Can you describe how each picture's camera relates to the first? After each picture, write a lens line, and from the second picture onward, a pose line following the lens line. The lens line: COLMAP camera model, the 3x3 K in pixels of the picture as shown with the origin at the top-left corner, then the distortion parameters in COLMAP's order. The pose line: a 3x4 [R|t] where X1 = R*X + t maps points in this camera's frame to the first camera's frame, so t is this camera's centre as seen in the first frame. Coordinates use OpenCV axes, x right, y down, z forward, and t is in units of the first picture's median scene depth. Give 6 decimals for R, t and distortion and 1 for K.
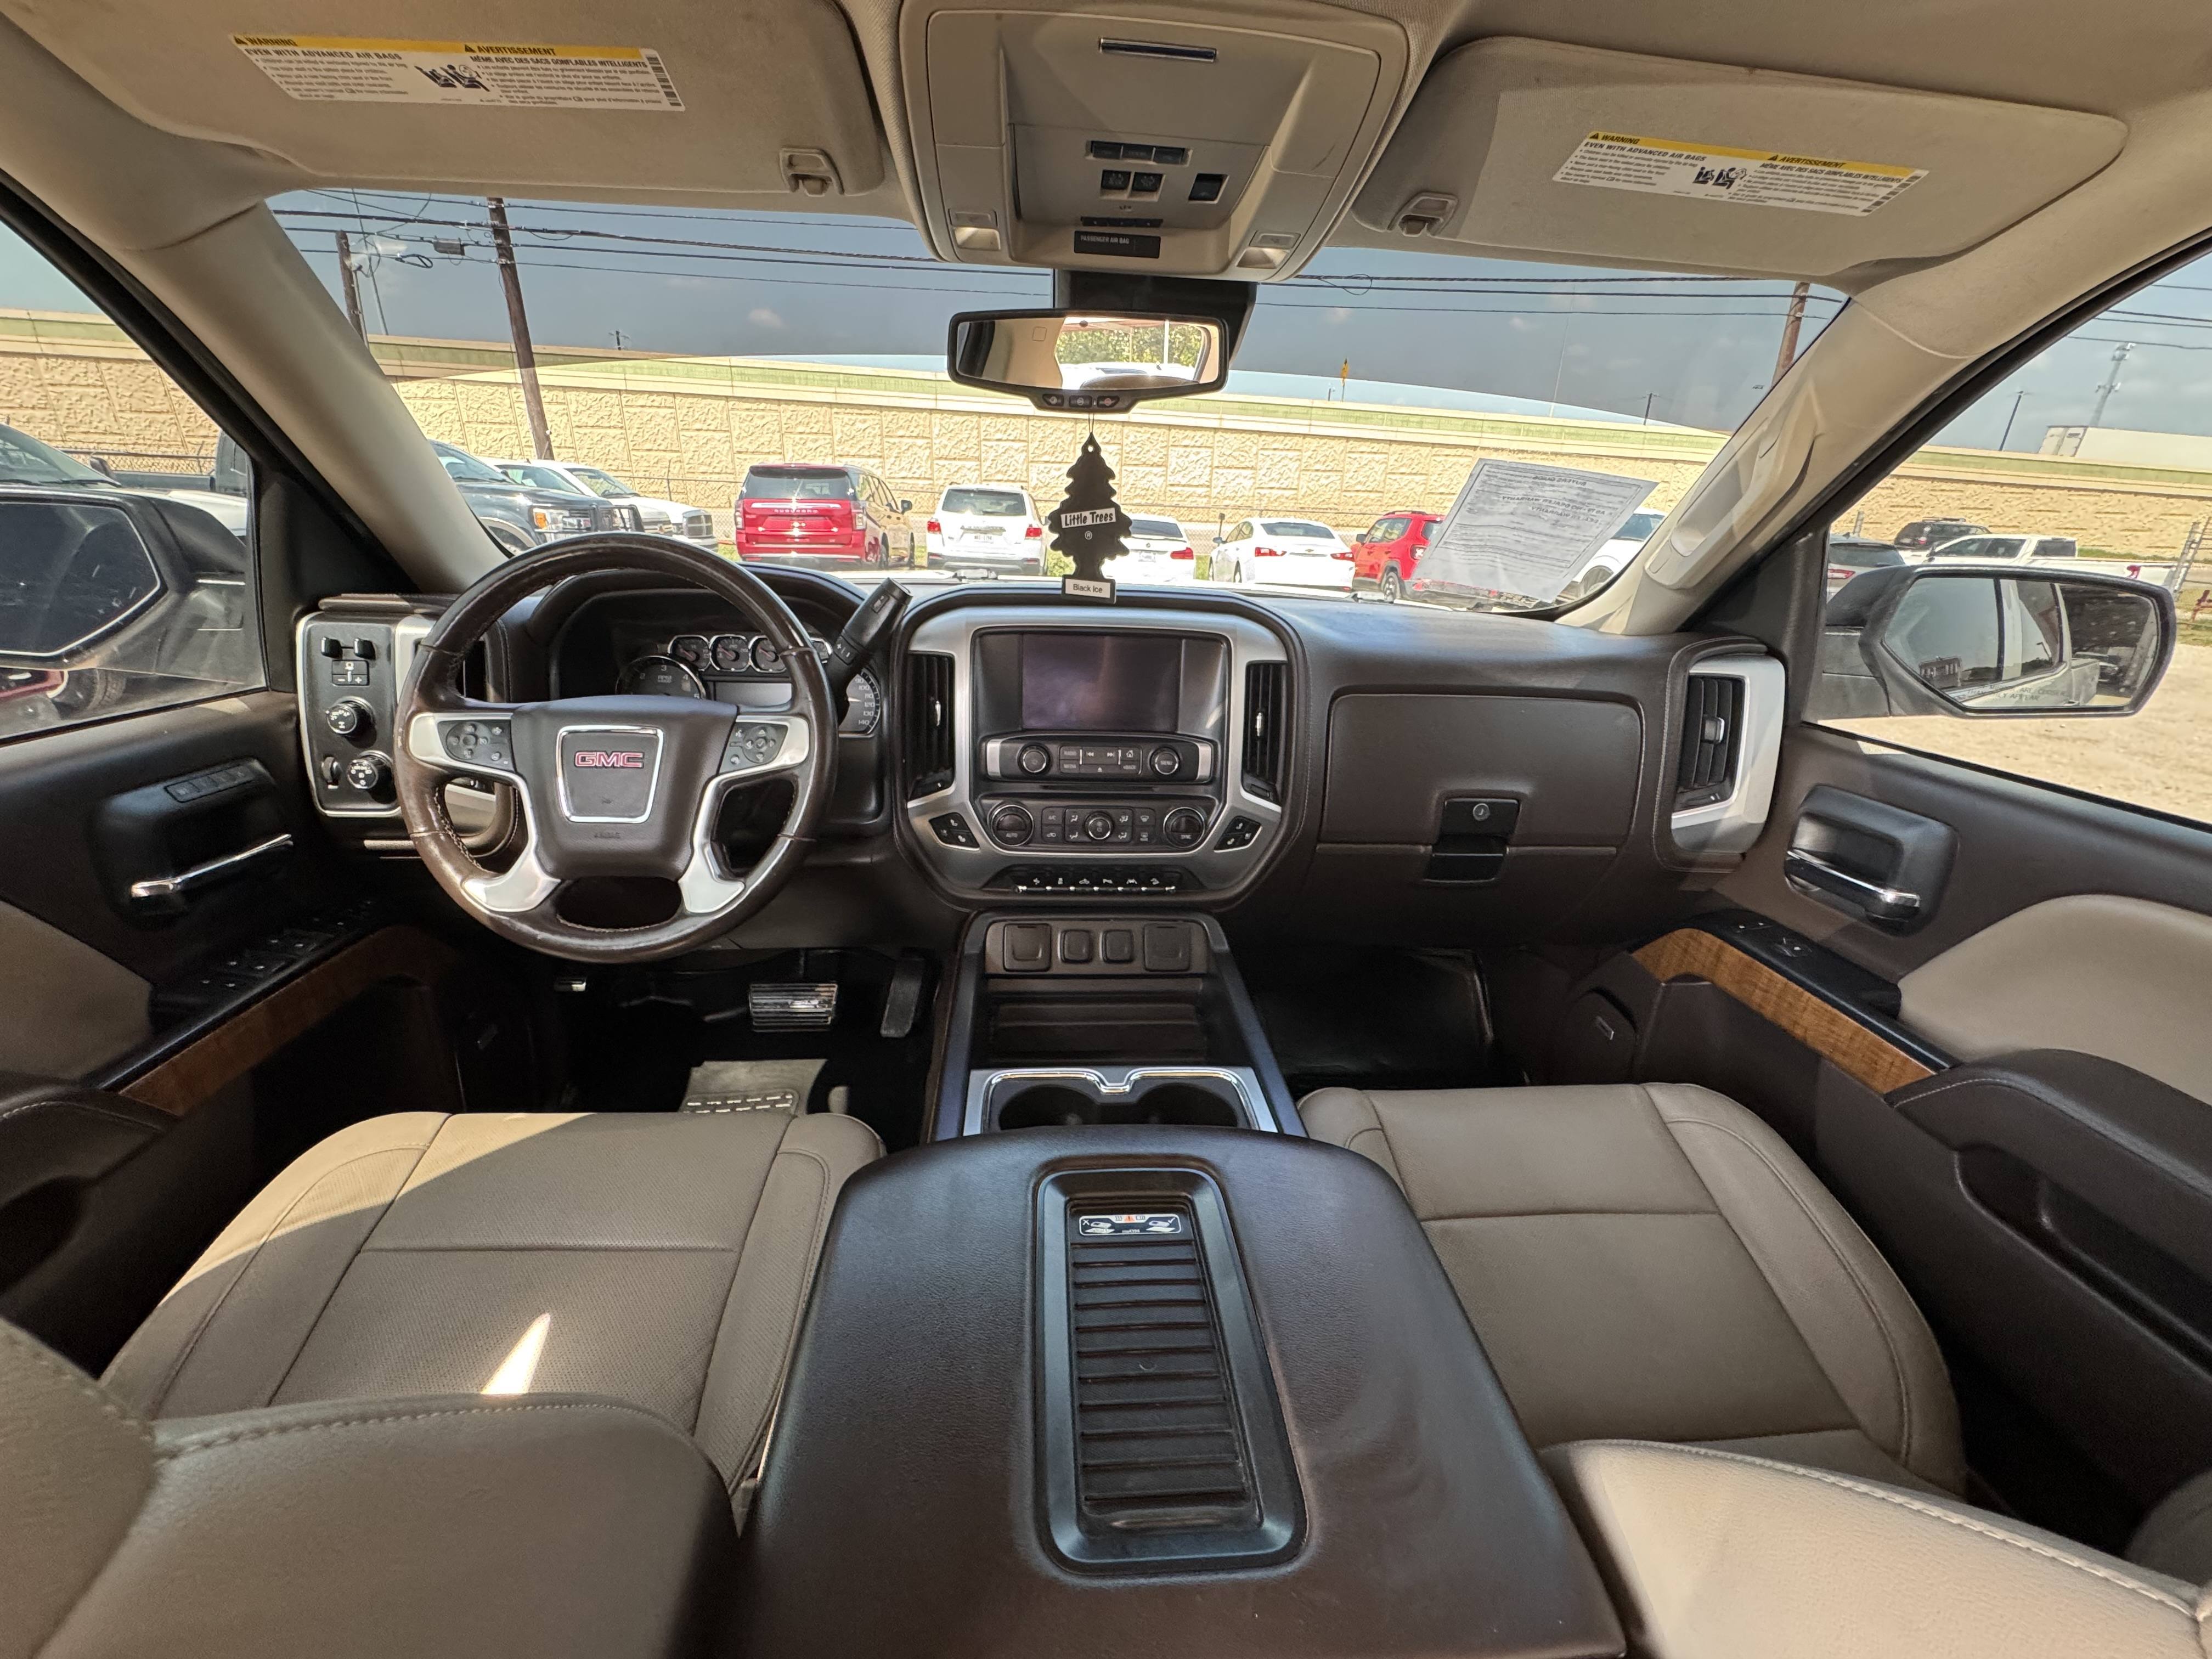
lens RADIAL K [[883.6, 0, 1106.5], [0, 883.6, 827.2], [0, 0, 1]] dist [-0.008093, 0.001755]
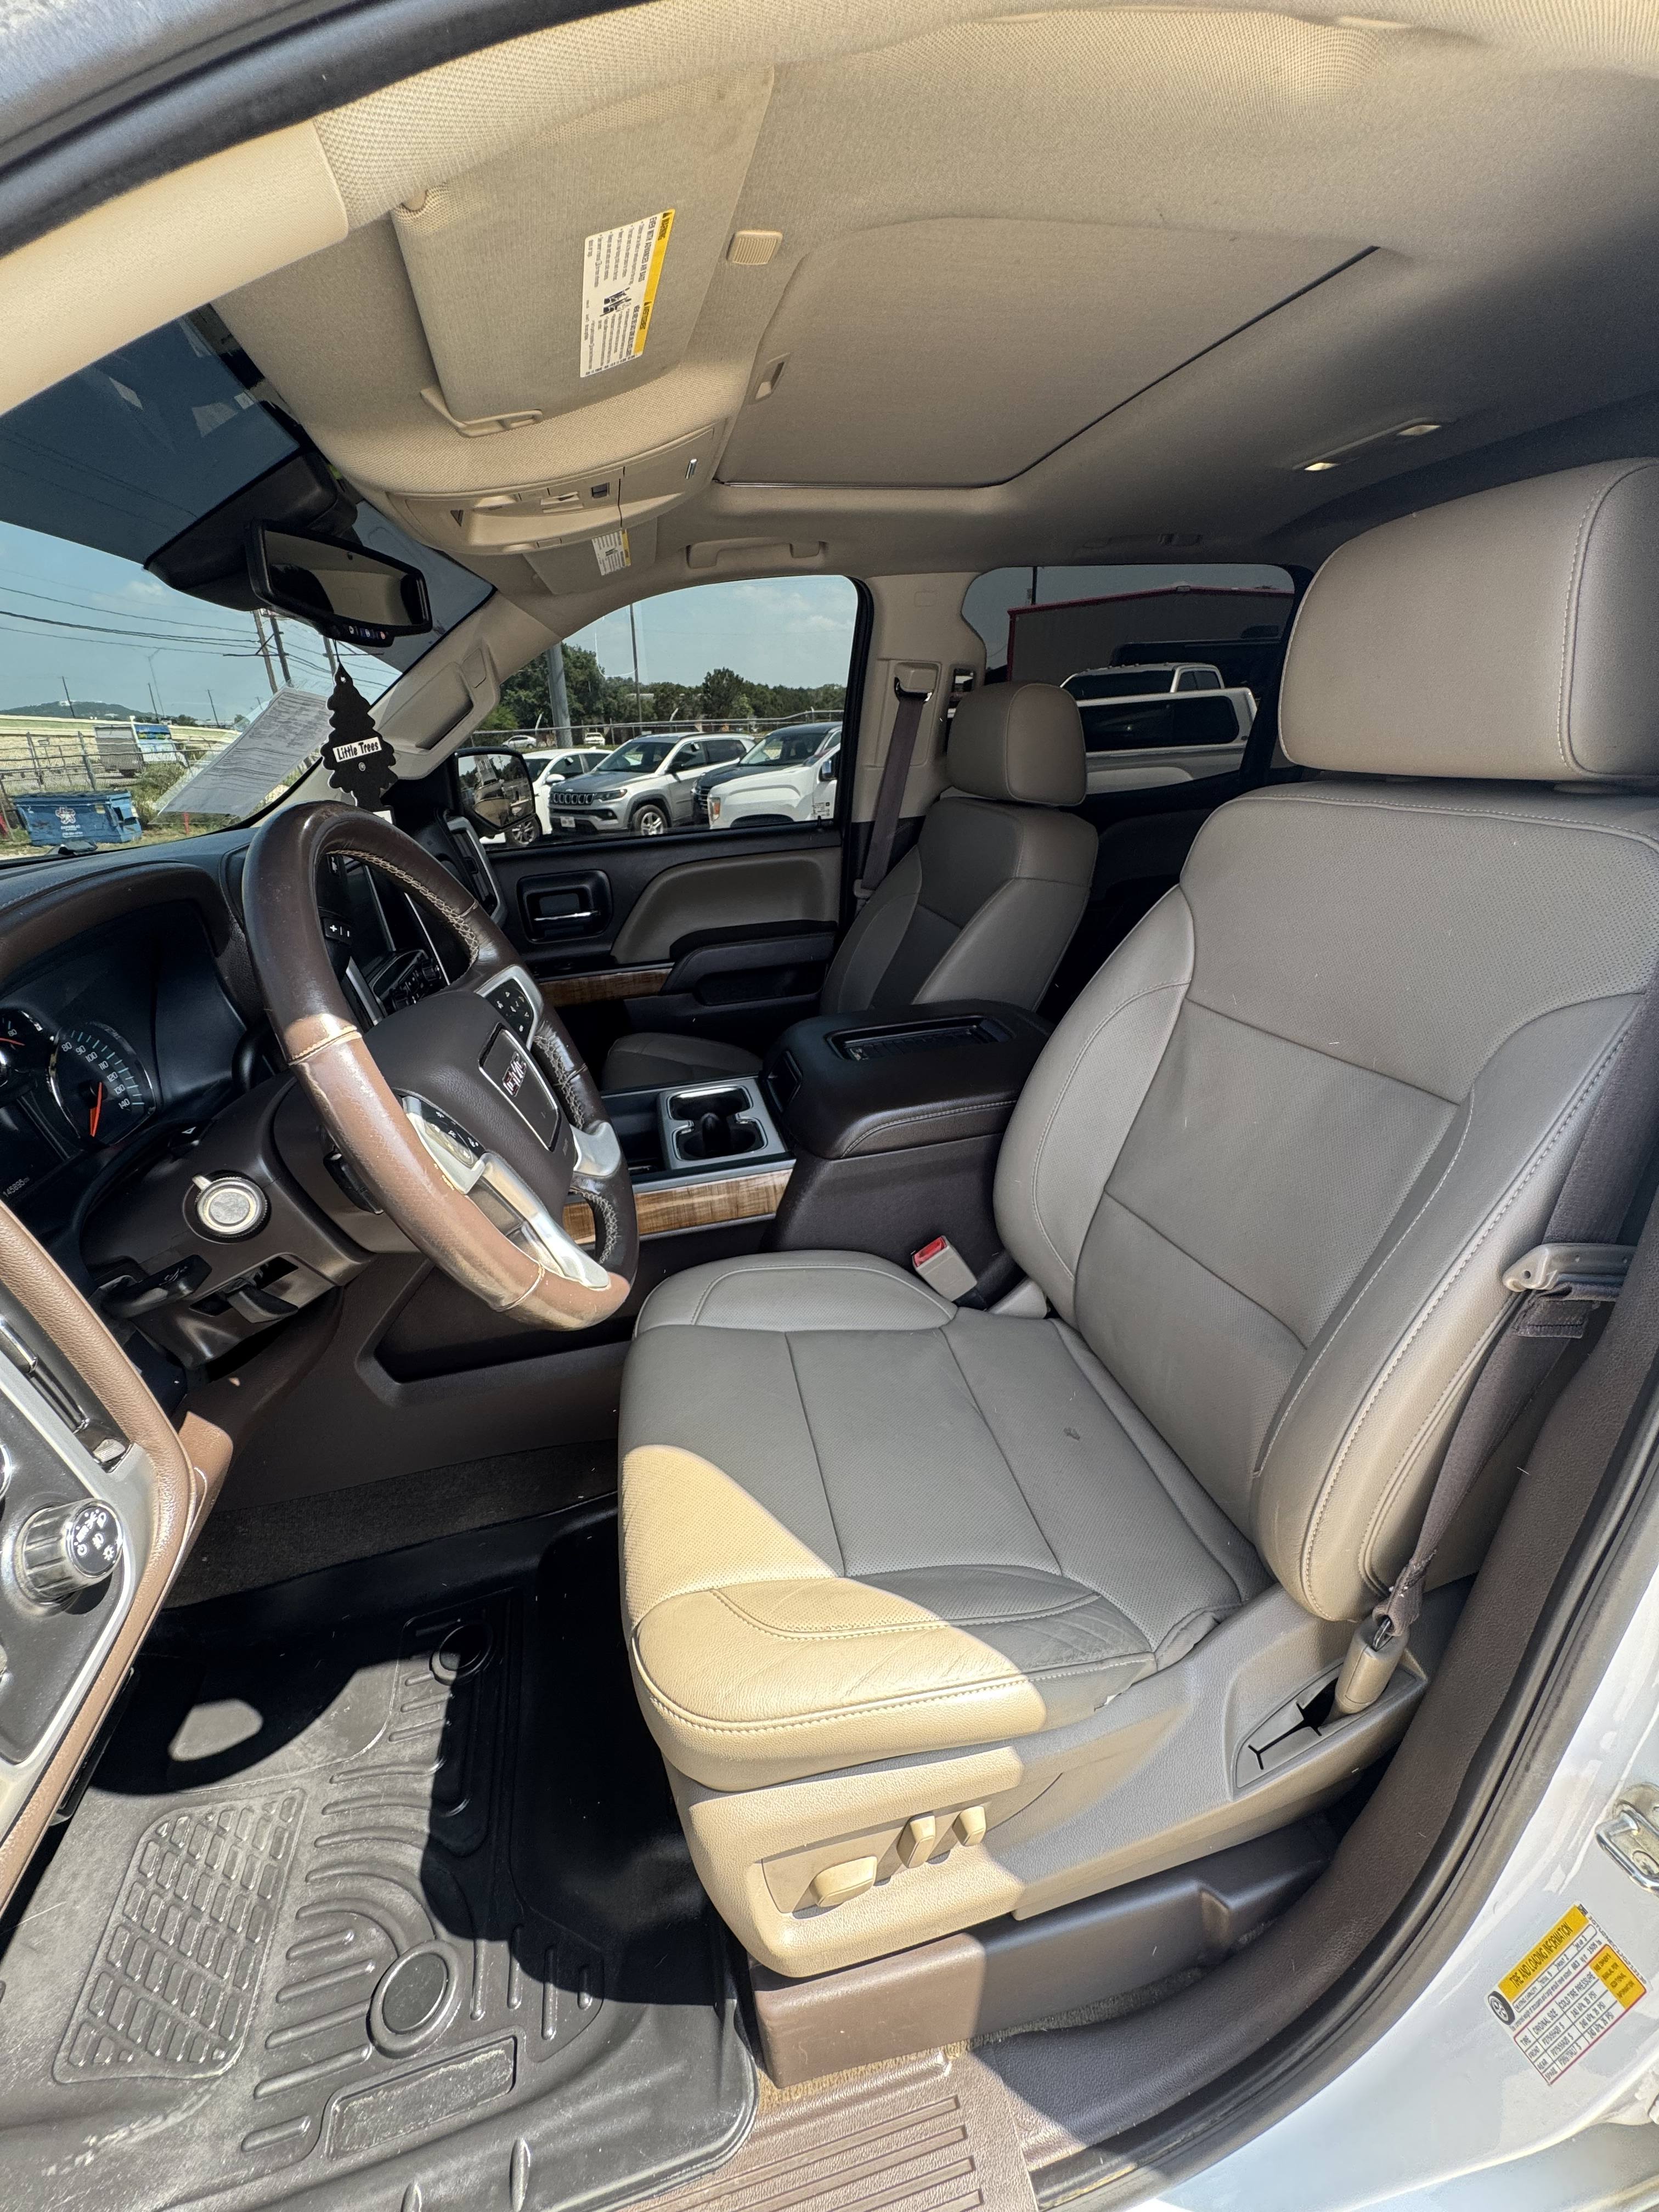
lens RADIAL K [[883.6, 0, 828.7], [0, 883.6, 1113.0], [0, 0, 1]] dist [-0.008093, 0.001755]
pose [[-0.156627, -0.428733, 0.889751, -1.049209], [0.373547, 0.808236, 0.455212, -0.241148], [-0.914292, 0.403662, 0.033560, 0.569846]]
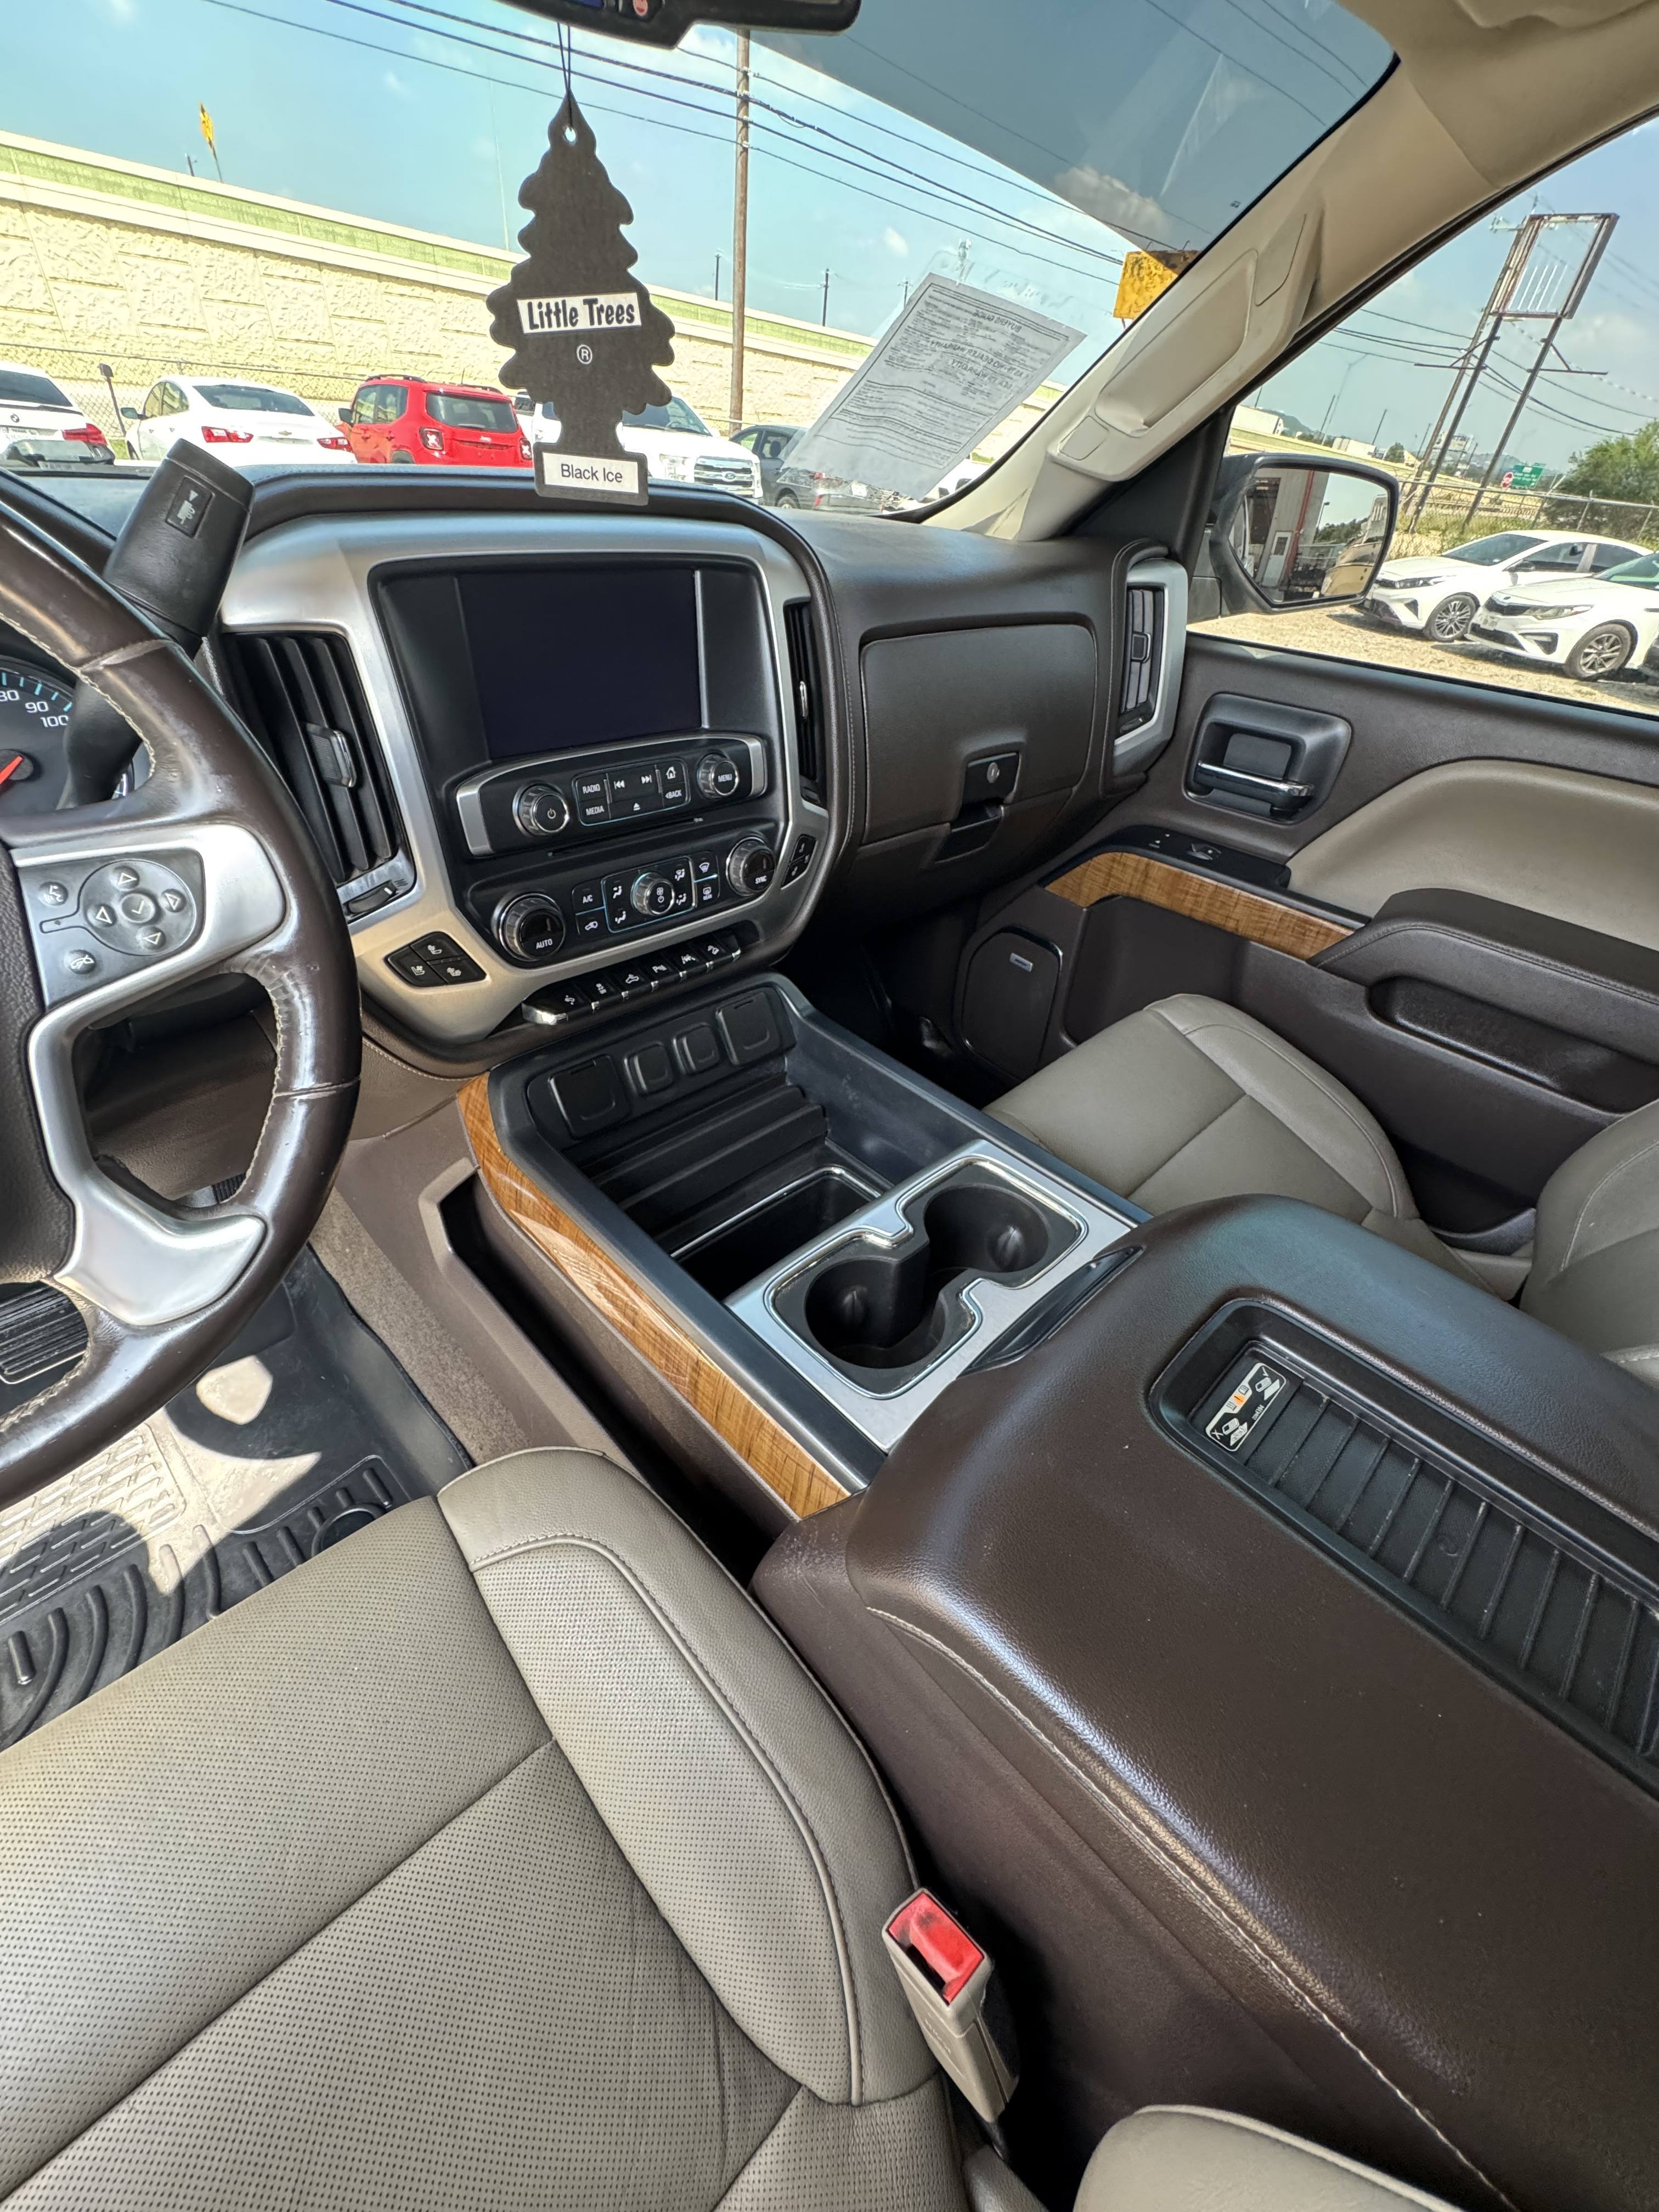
lens RADIAL K [[883.6, 0, 832.2], [0, 883.6, 1109.4], [0, 0, 1]] dist [-0.008093, 0.001755]
pose [[0.764795, -0.372820, 0.525446, -0.314723], [0.171382, 0.903905, 0.391898, -0.091934], [-0.621061, -0.209670, 0.755197, 0.371439]]
